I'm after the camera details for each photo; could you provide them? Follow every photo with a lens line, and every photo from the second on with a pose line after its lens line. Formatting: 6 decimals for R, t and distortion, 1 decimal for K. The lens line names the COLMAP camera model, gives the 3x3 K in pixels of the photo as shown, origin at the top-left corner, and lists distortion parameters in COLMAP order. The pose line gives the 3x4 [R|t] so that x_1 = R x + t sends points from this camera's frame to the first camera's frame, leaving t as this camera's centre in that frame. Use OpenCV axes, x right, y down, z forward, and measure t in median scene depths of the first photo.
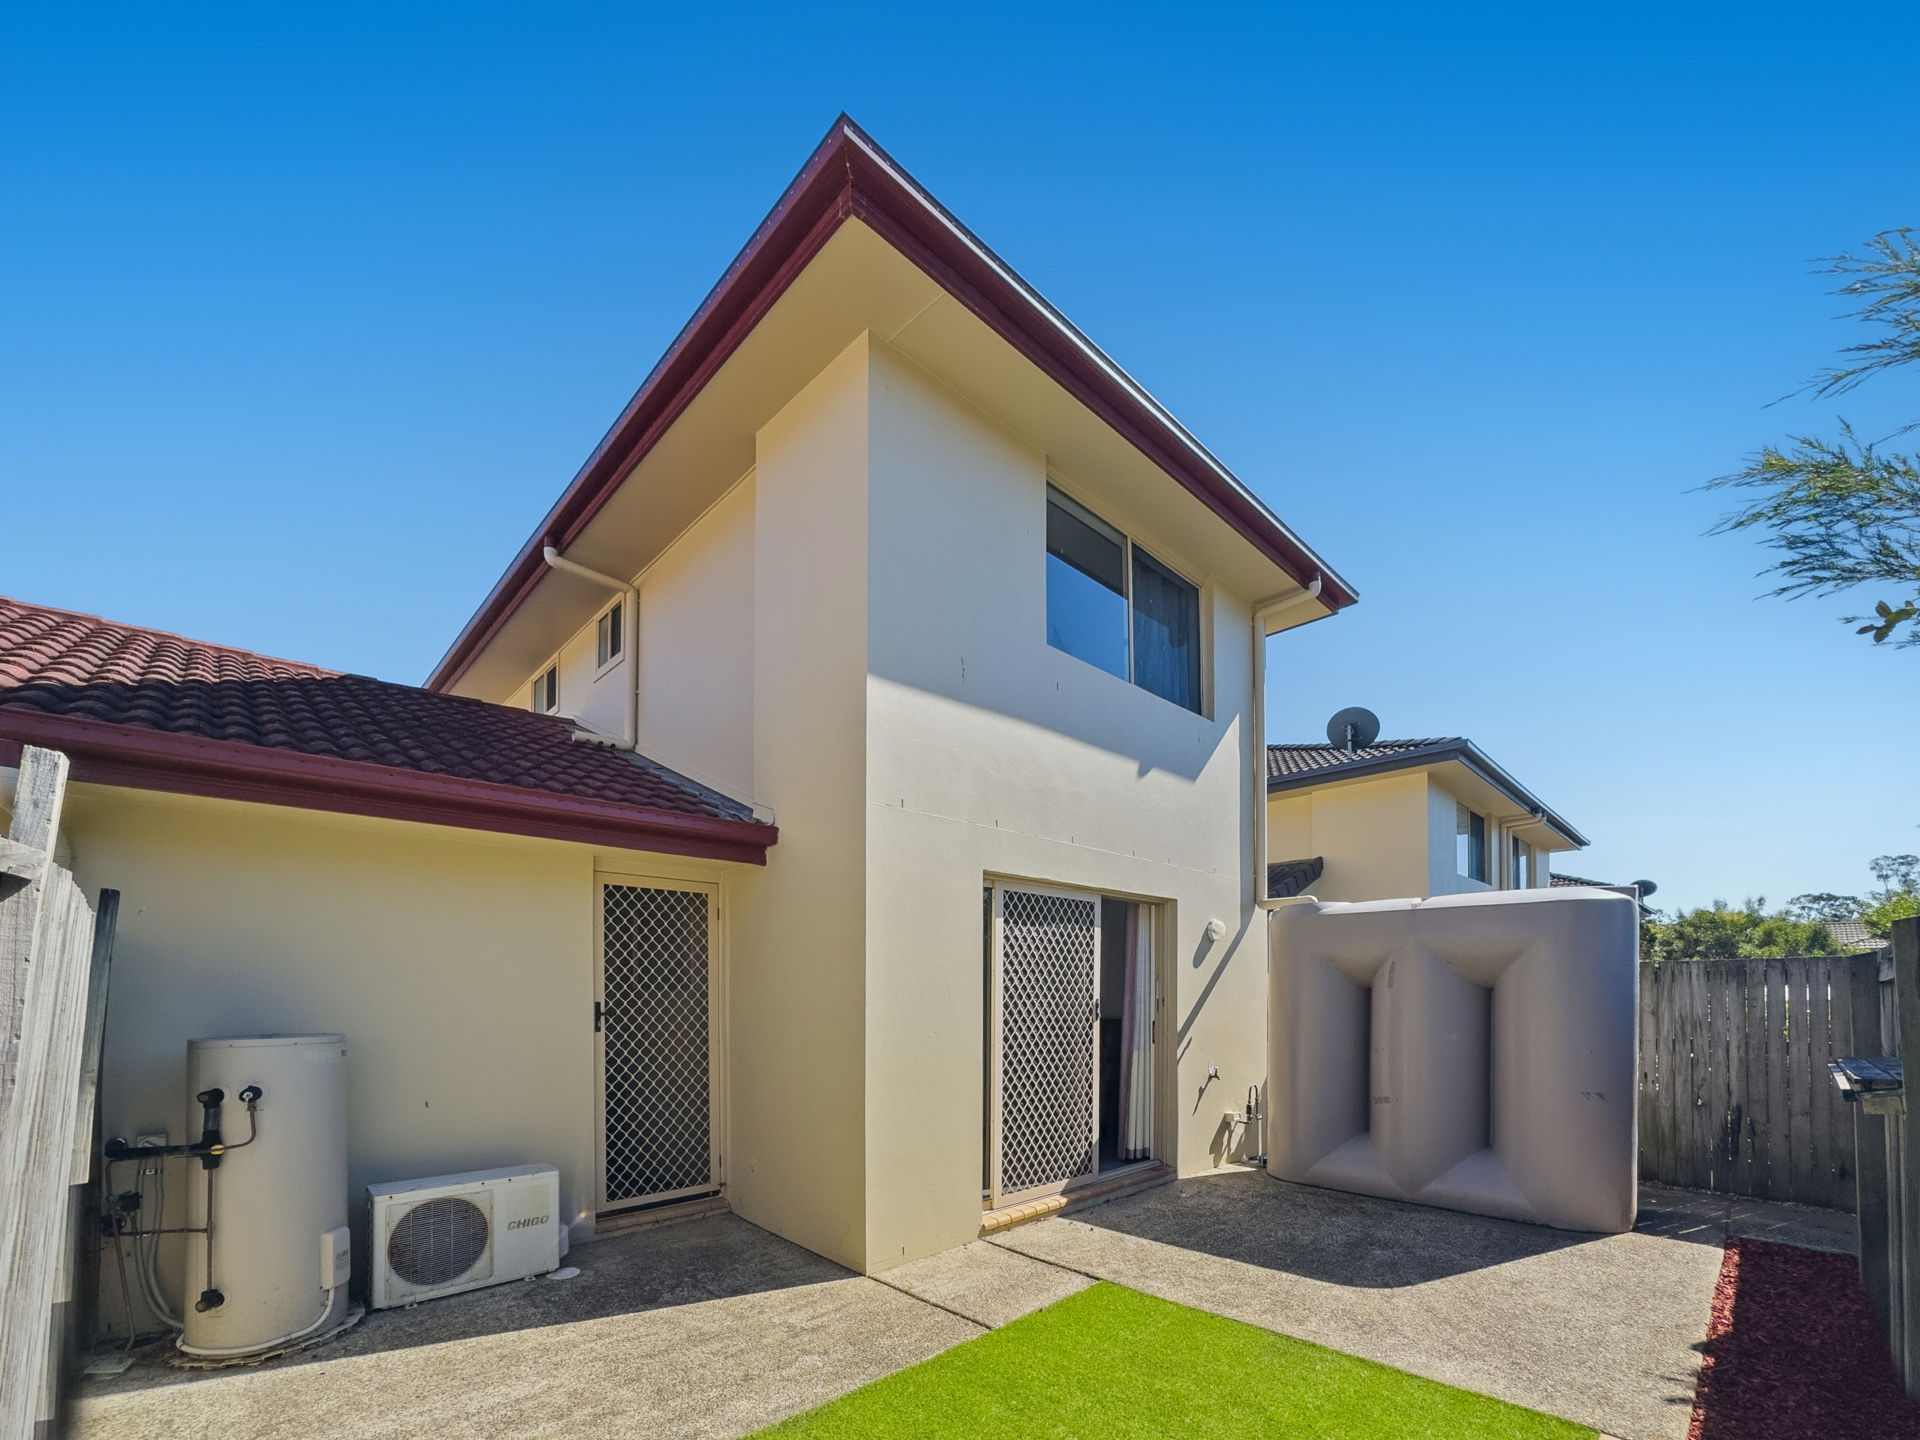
lens RADIAL K [[765.1, 0, 960.0], [0, 765.1, 720.0], [0, 0, 1]] dist [-0.033614, 0.011012]
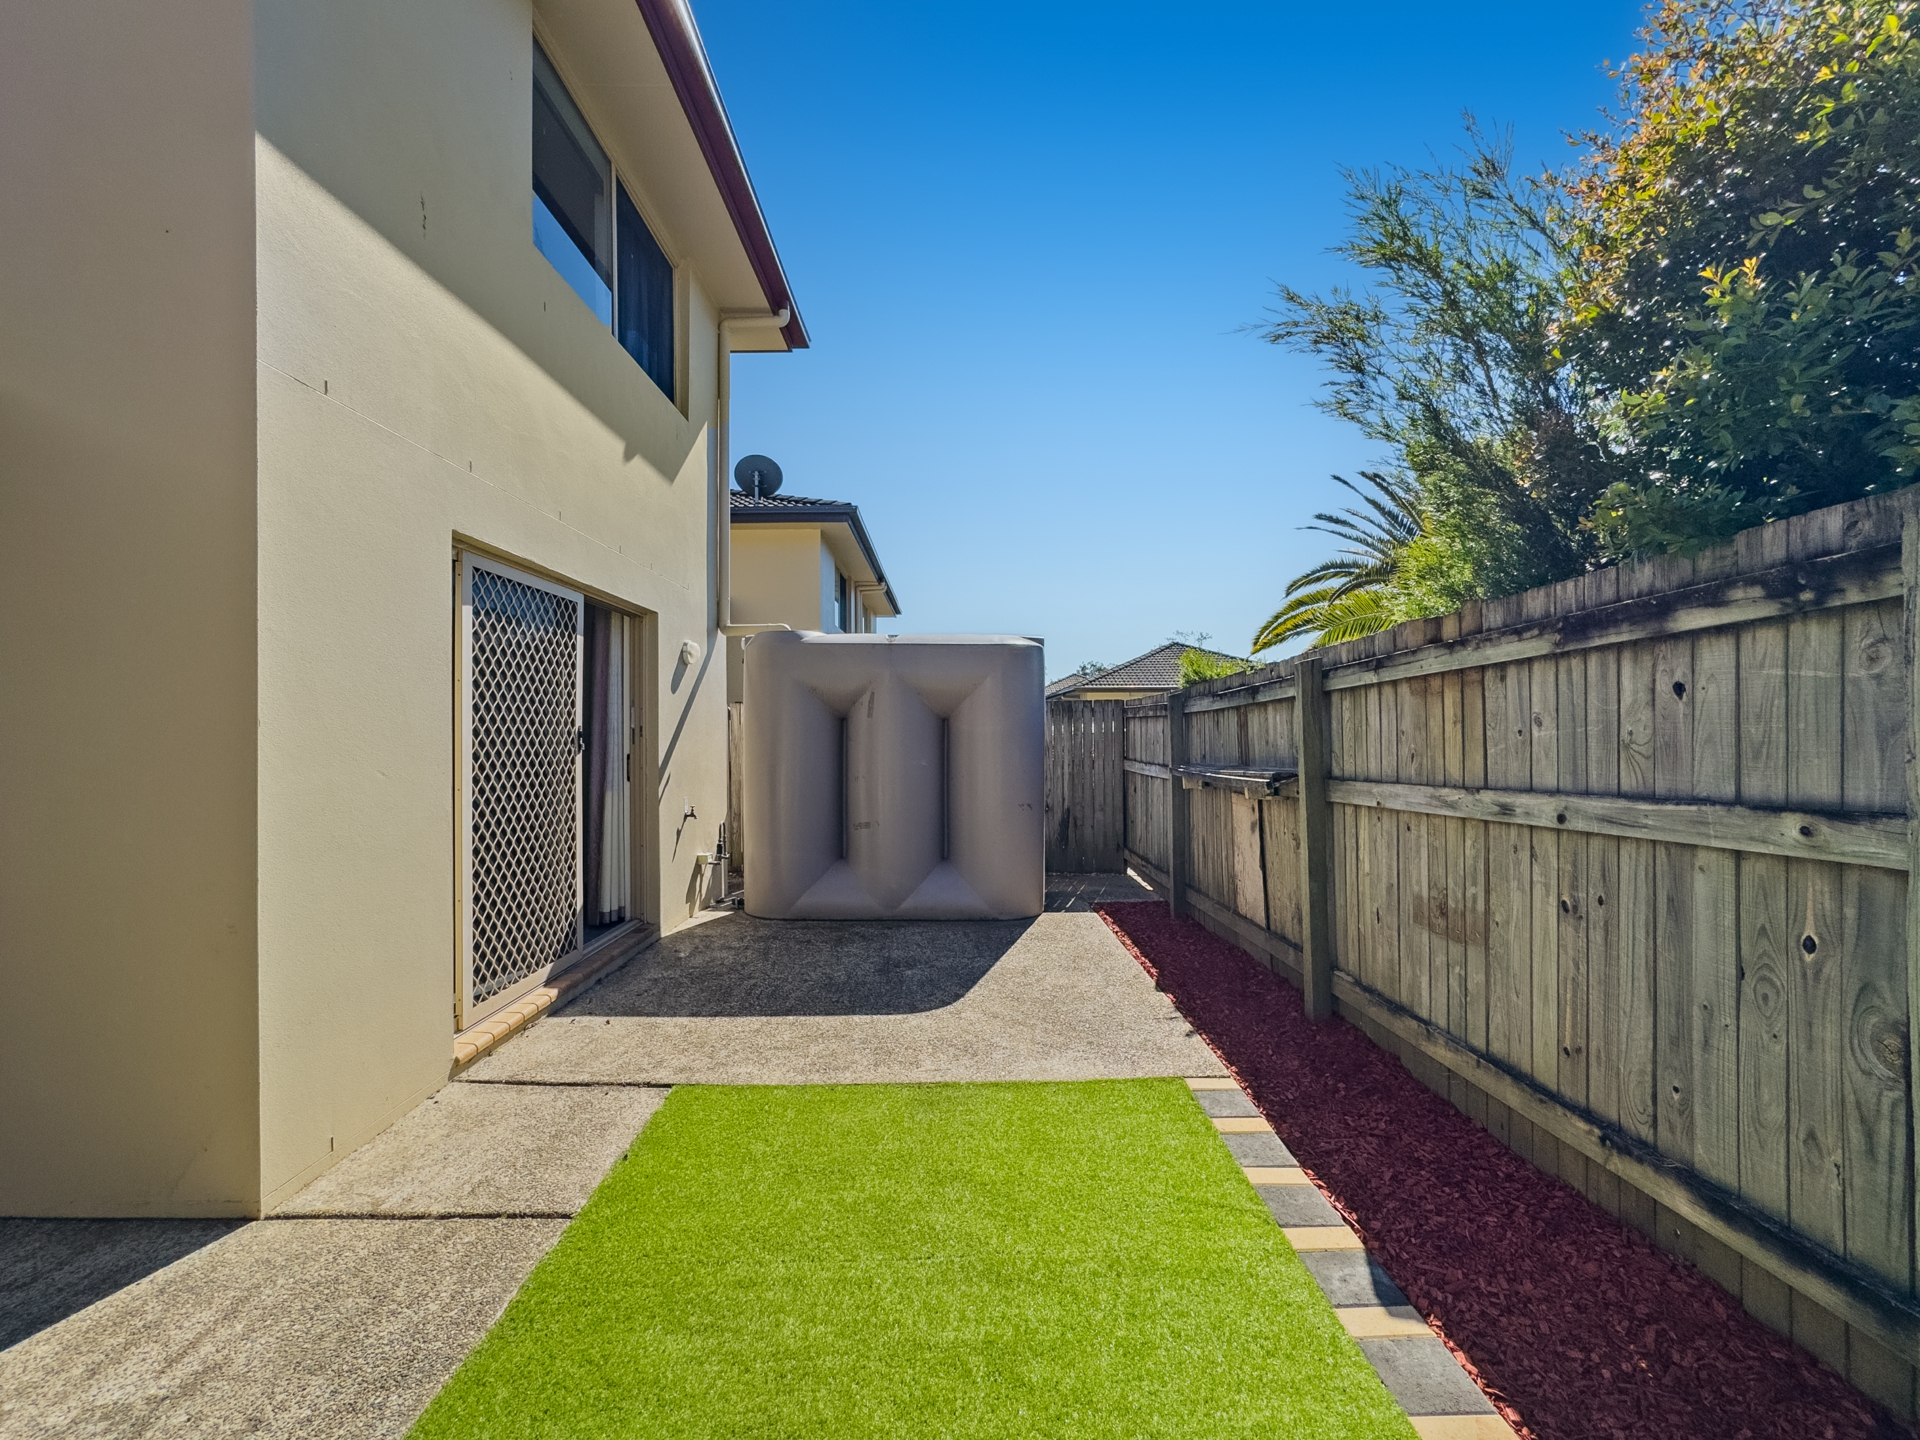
lens RADIAL K [[819.0, 0, 955.3], [0, 819.0, 560.7], [0, 0, 1]] dist [-0.036953, 0.014841]
pose [[0.702903, 0.135212, 0.698316, -0.146452], [-0.225771, 0.973408, 0.038778, 0.099524], [-0.674503, -0.184917, 0.714739, 0.222178]]
